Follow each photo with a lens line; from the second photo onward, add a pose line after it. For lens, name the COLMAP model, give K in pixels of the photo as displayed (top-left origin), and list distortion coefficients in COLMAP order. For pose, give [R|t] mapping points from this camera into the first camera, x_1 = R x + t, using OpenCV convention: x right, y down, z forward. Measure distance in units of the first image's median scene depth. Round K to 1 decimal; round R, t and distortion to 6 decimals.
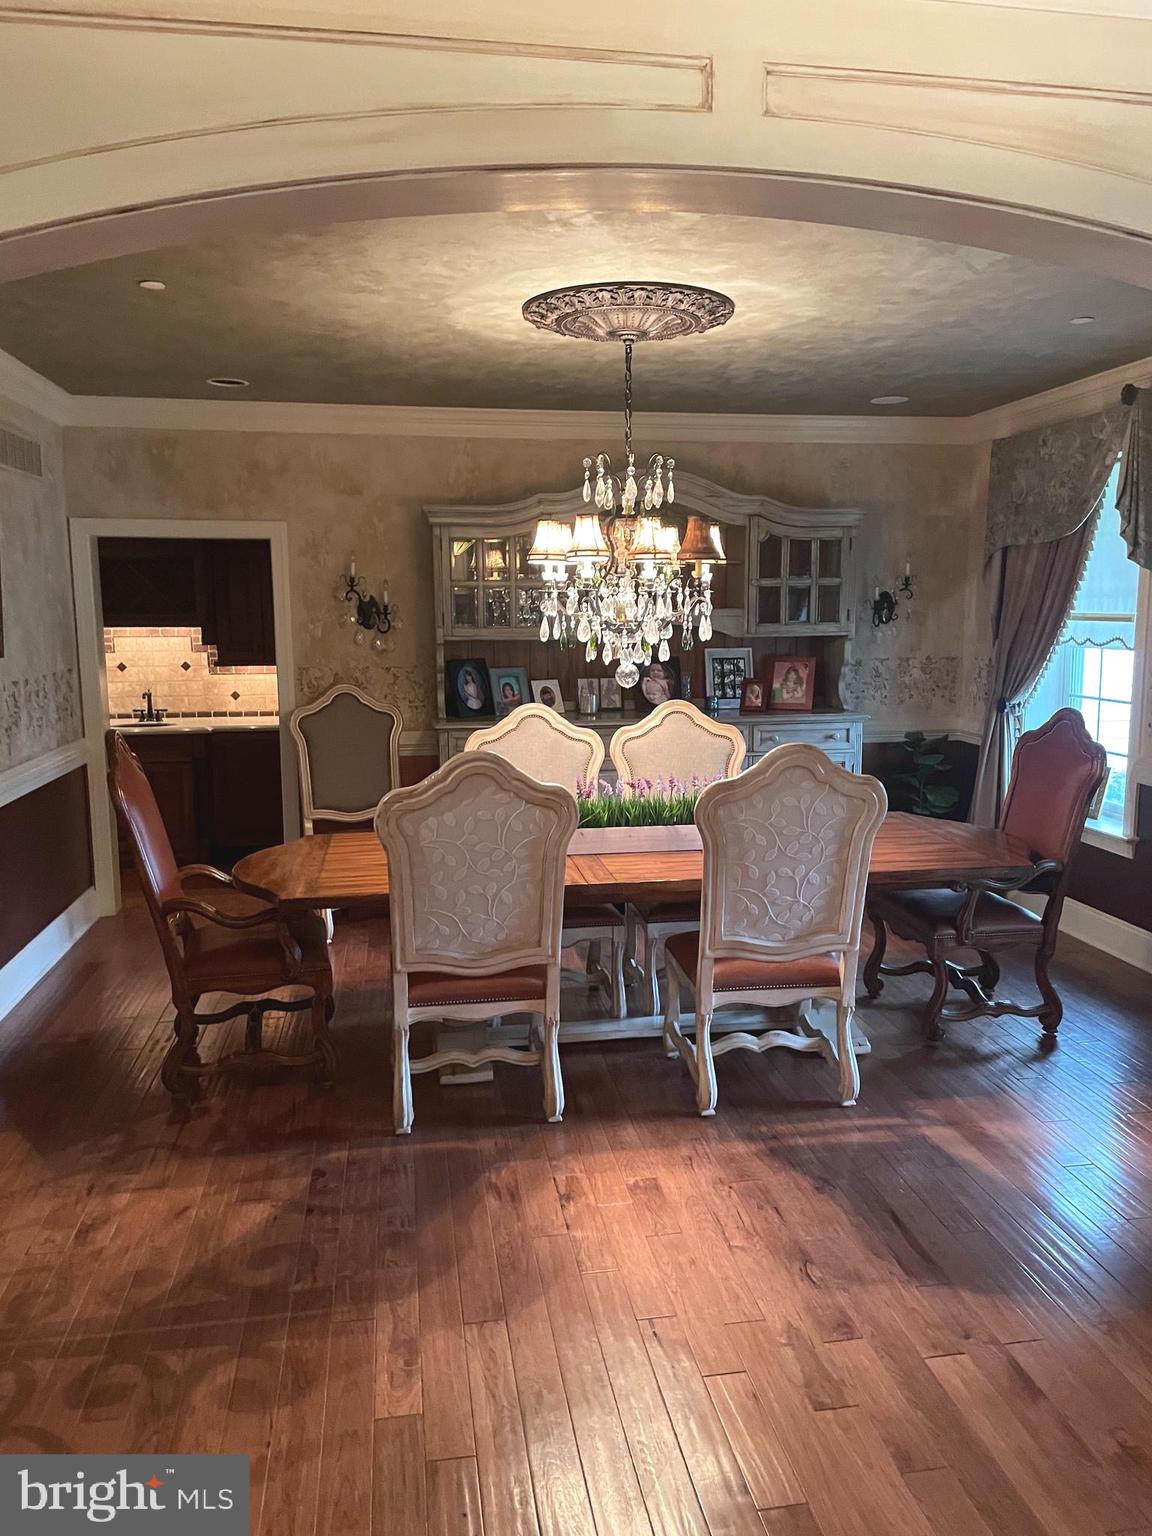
lens RADIAL K [[1157.7, 0, 582.4], [0, 1157.7, 781.6], [0, 0, 1]] dist [0.066432, -0.081526]
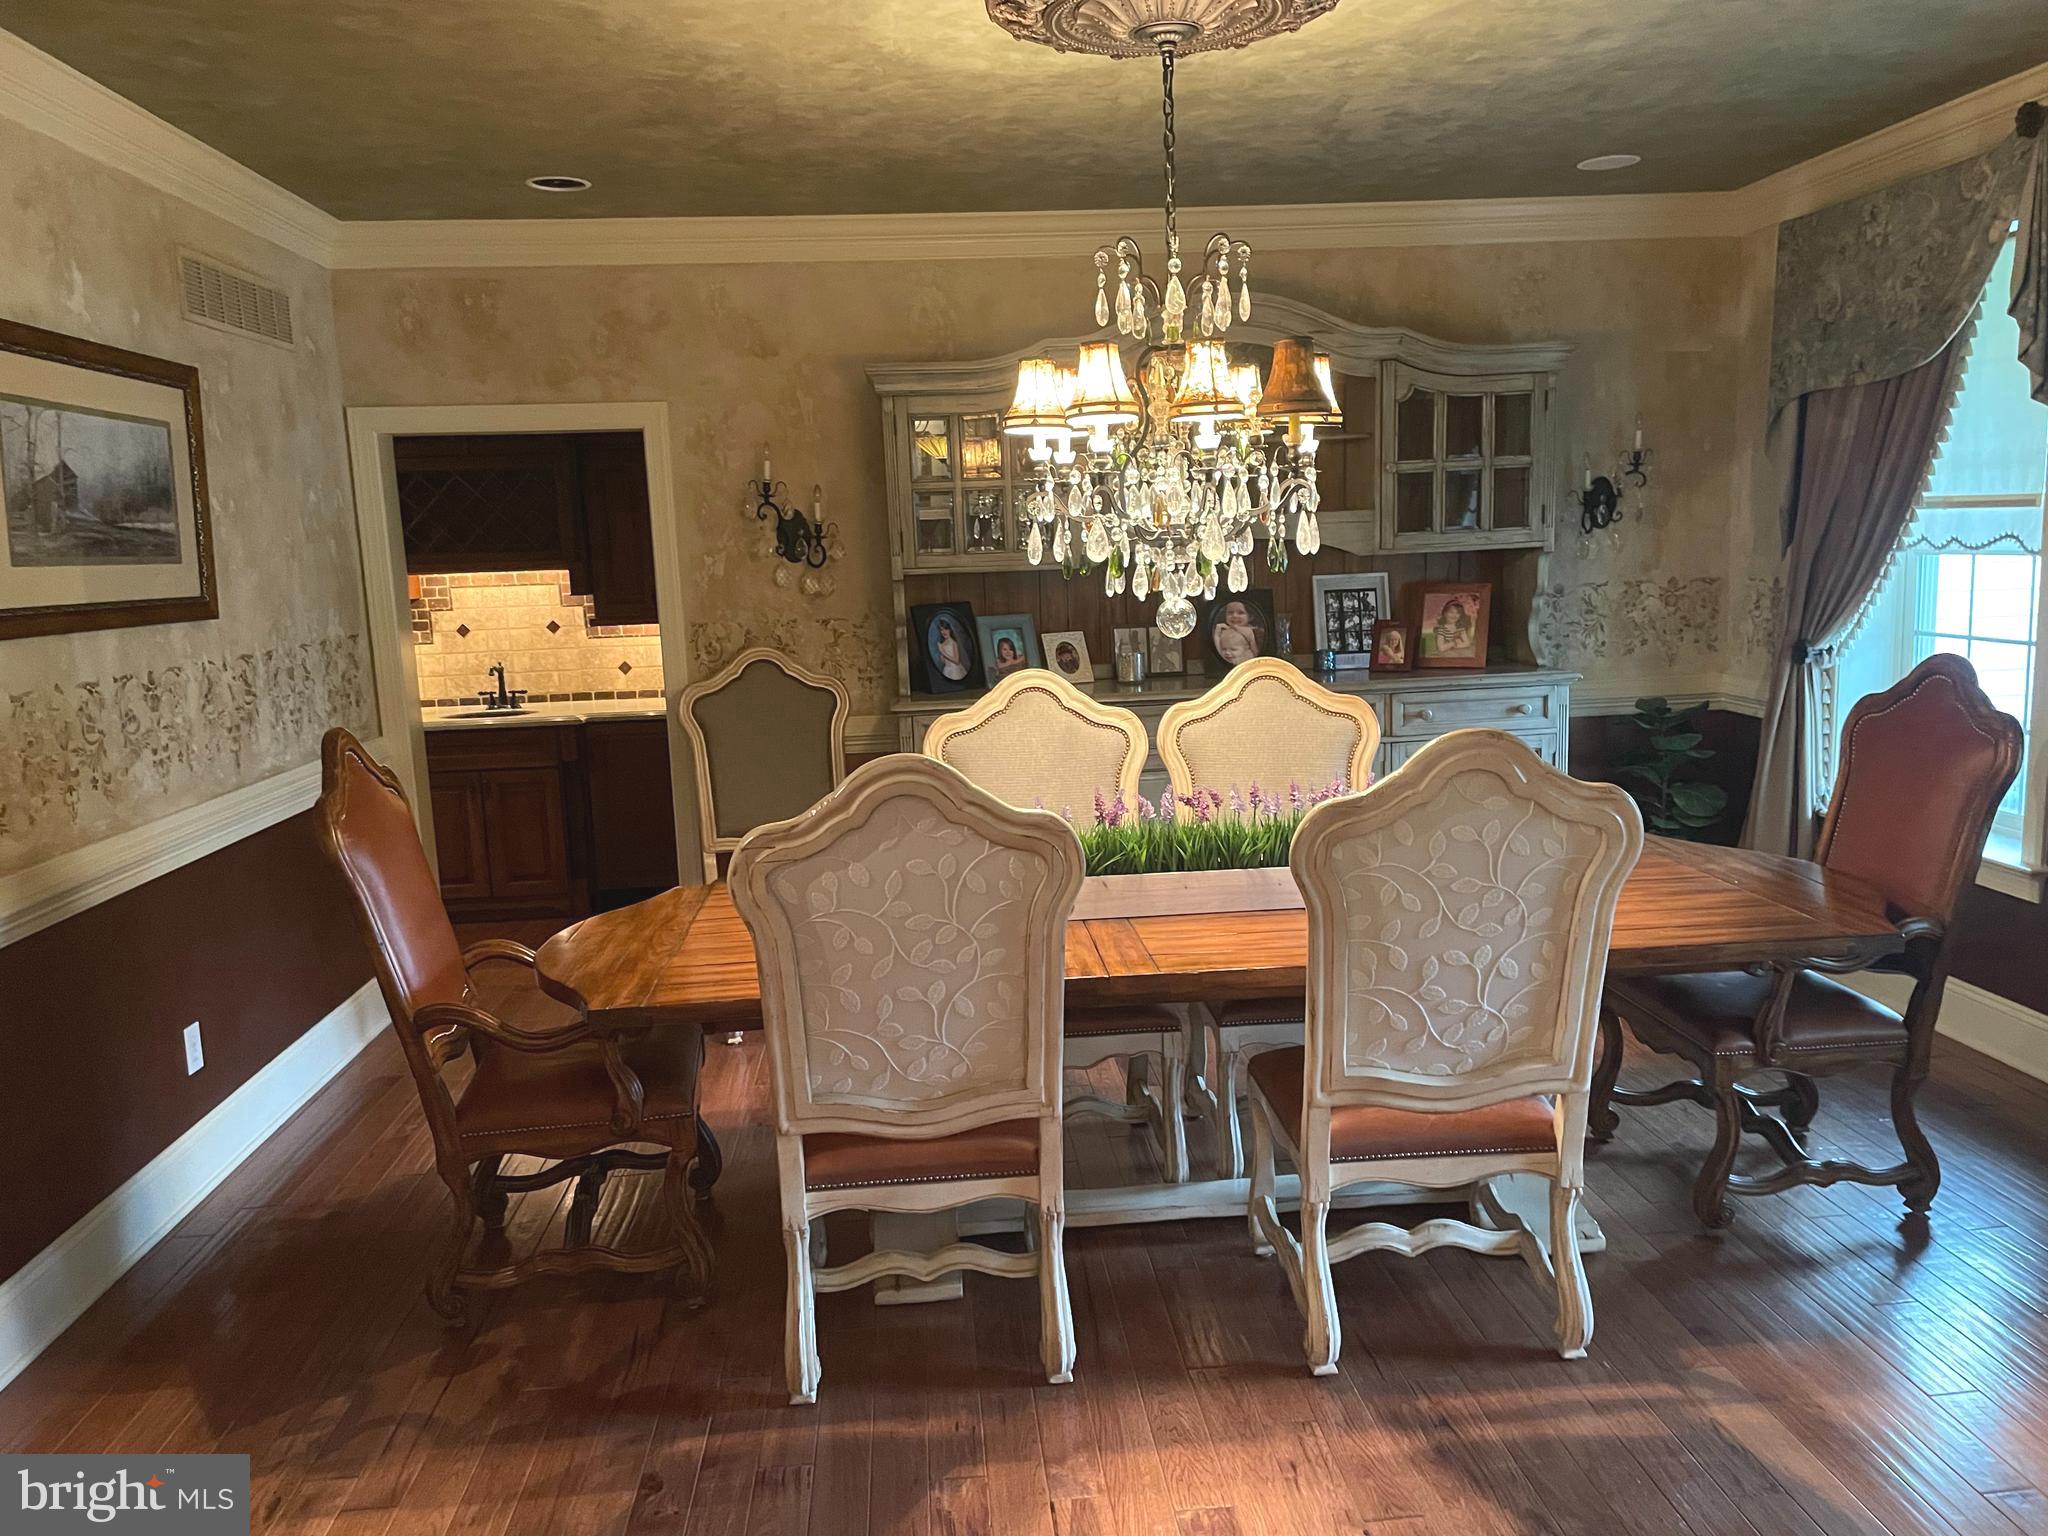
lens RADIAL K [[1543.6, 0, 1028.3], [0, 1543.6, 802.4], [0, 0, 1]] dist [0.066432, -0.081526]
pose [[0.996384, -0.017997, -0.083040, 0.025396], [0.019615, 0.999633, 0.018701, -0.012359], [0.082673, -0.020262, 0.996371, 0.186168]]
